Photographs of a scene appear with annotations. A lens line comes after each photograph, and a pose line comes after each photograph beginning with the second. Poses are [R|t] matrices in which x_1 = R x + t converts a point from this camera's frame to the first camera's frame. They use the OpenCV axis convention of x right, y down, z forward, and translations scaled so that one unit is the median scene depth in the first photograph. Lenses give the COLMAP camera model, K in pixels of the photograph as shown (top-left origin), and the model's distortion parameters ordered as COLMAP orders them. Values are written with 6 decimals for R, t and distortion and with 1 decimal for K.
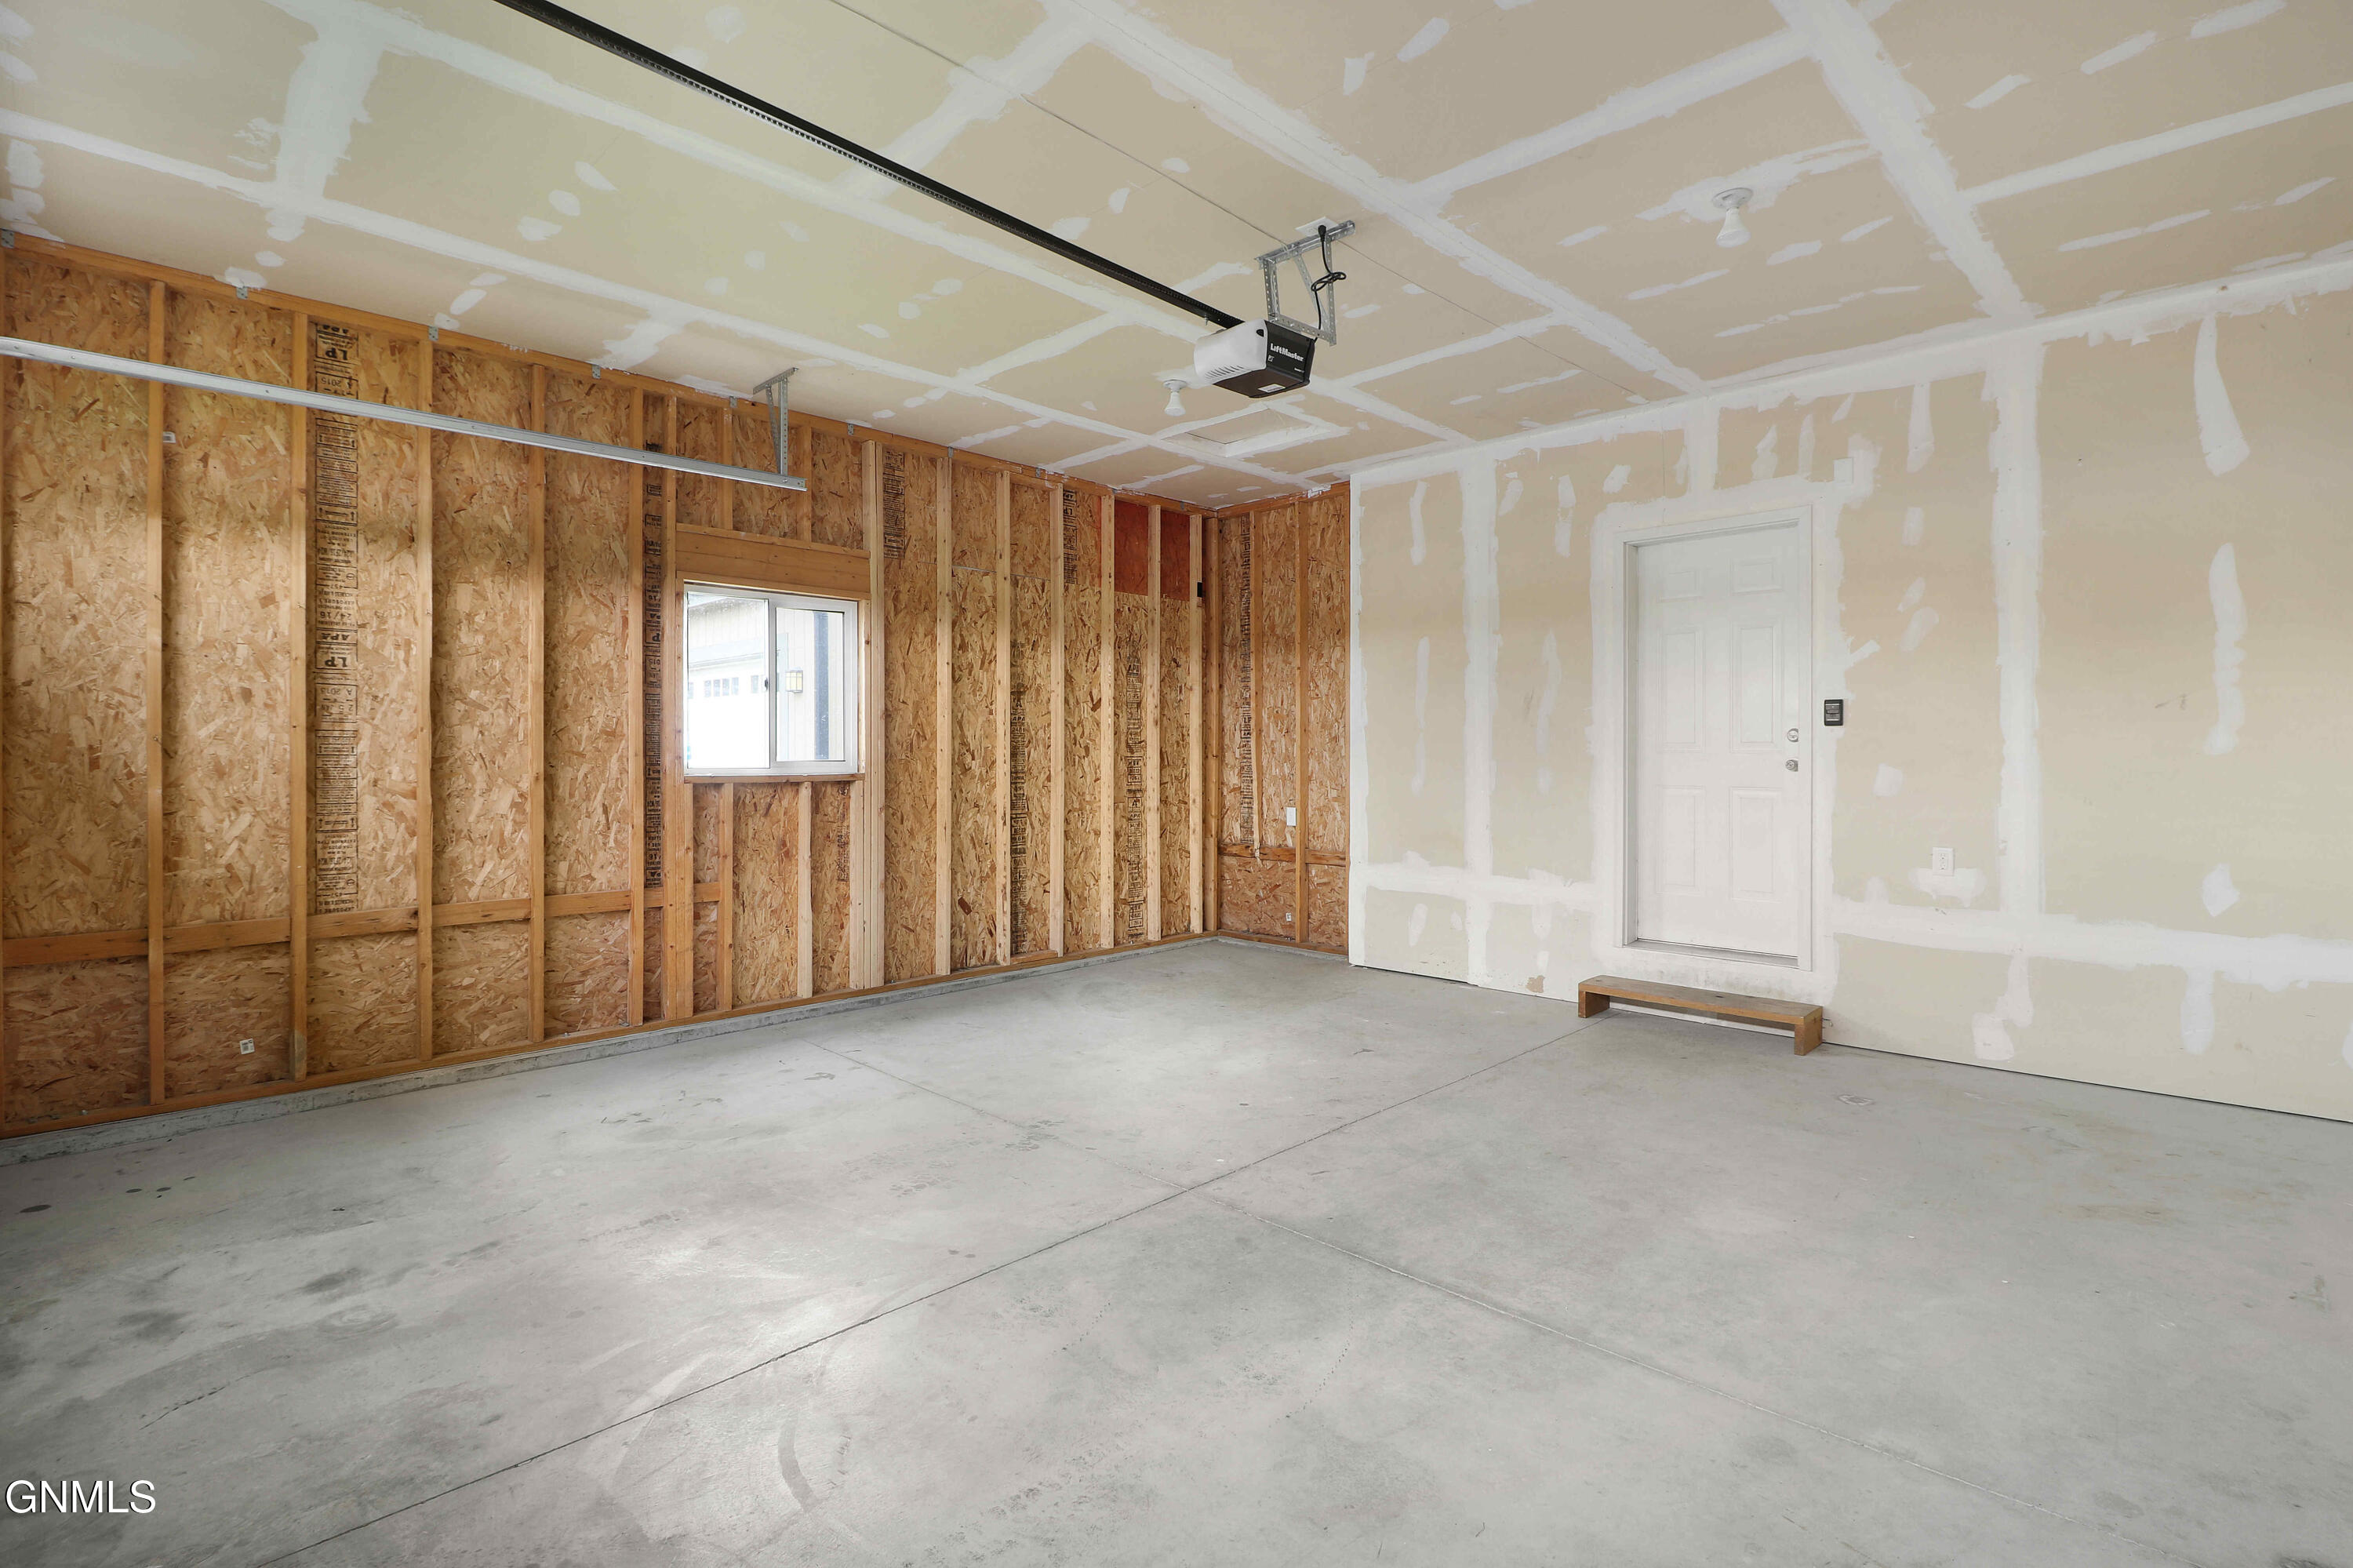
lens RADIAL K [[1139.7, 0, 1180.1], [0, 1139.7, 720.1], [0, 0, 1]] dist [0.001166, -0.013760]
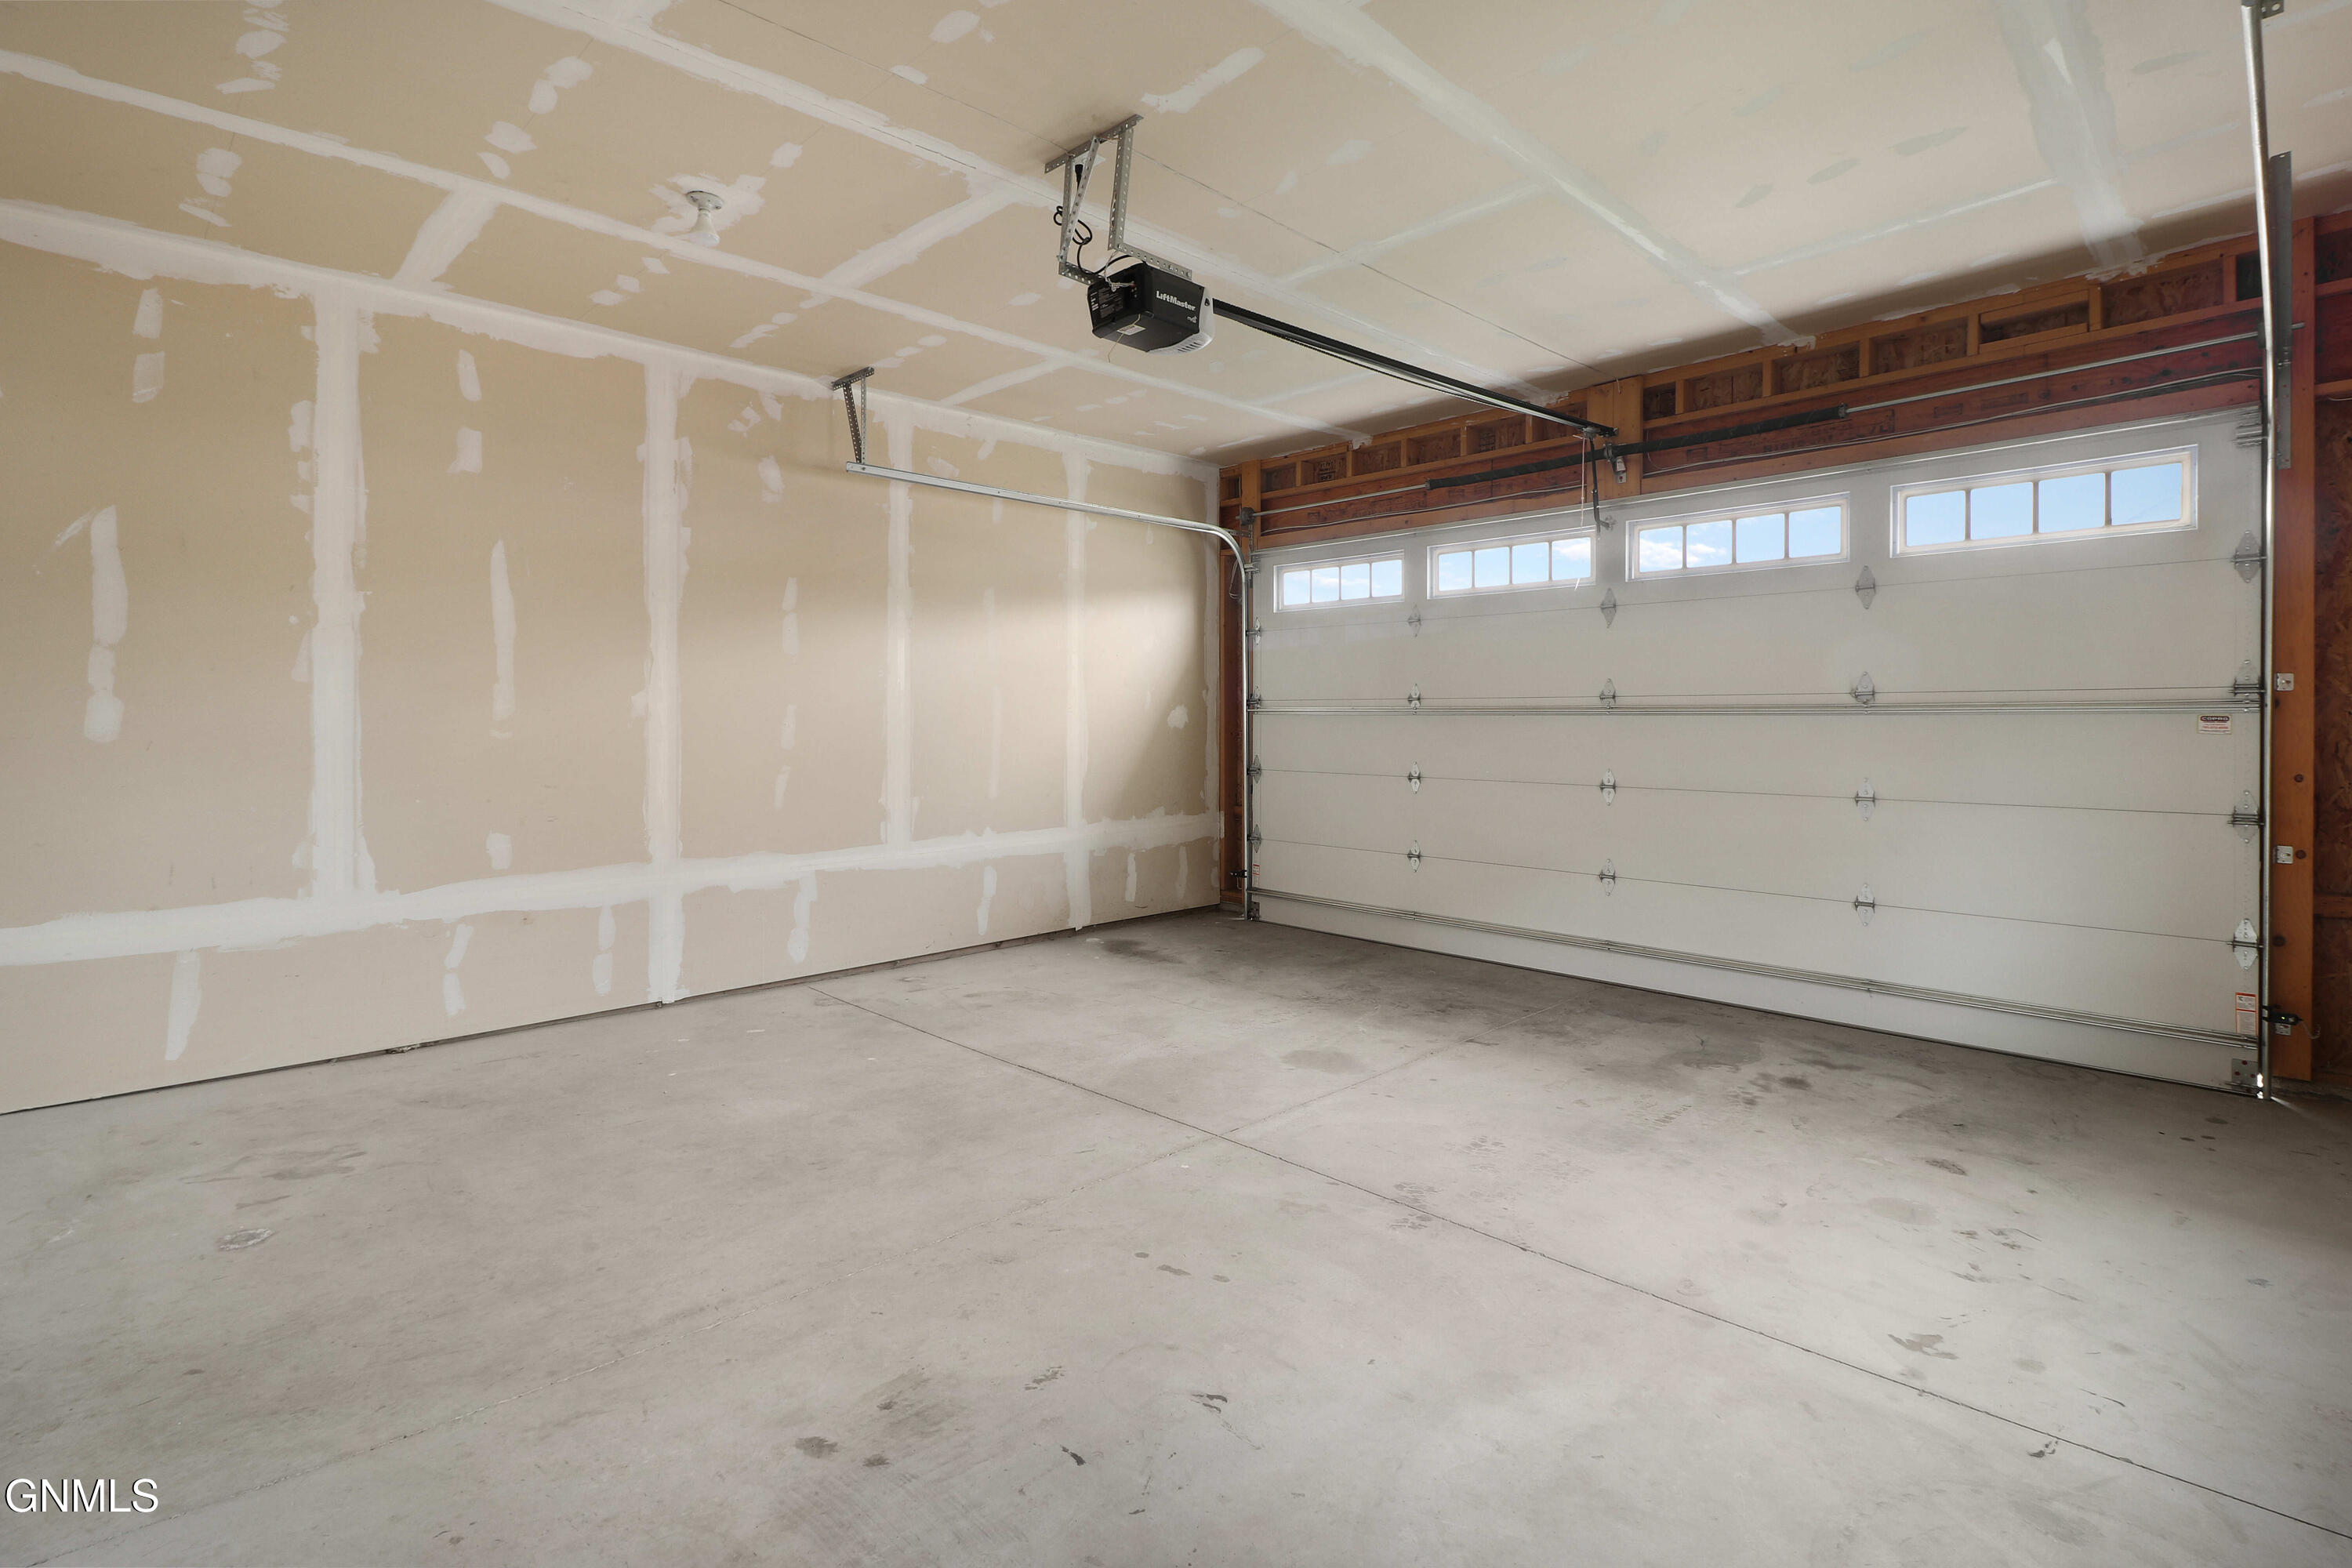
lens RADIAL K [[1139.2, 0, 1179.6], [0, 1139.2, 720.1], [0, 0, 1]] dist [0.001166, -0.013760]
pose [[-0.999994, -0.001042, 0.003283, 0.039146], [-0.001113, 0.999767, -0.021552, 0.046238], [-0.003260, -0.021556, -0.999762, 2.049016]]
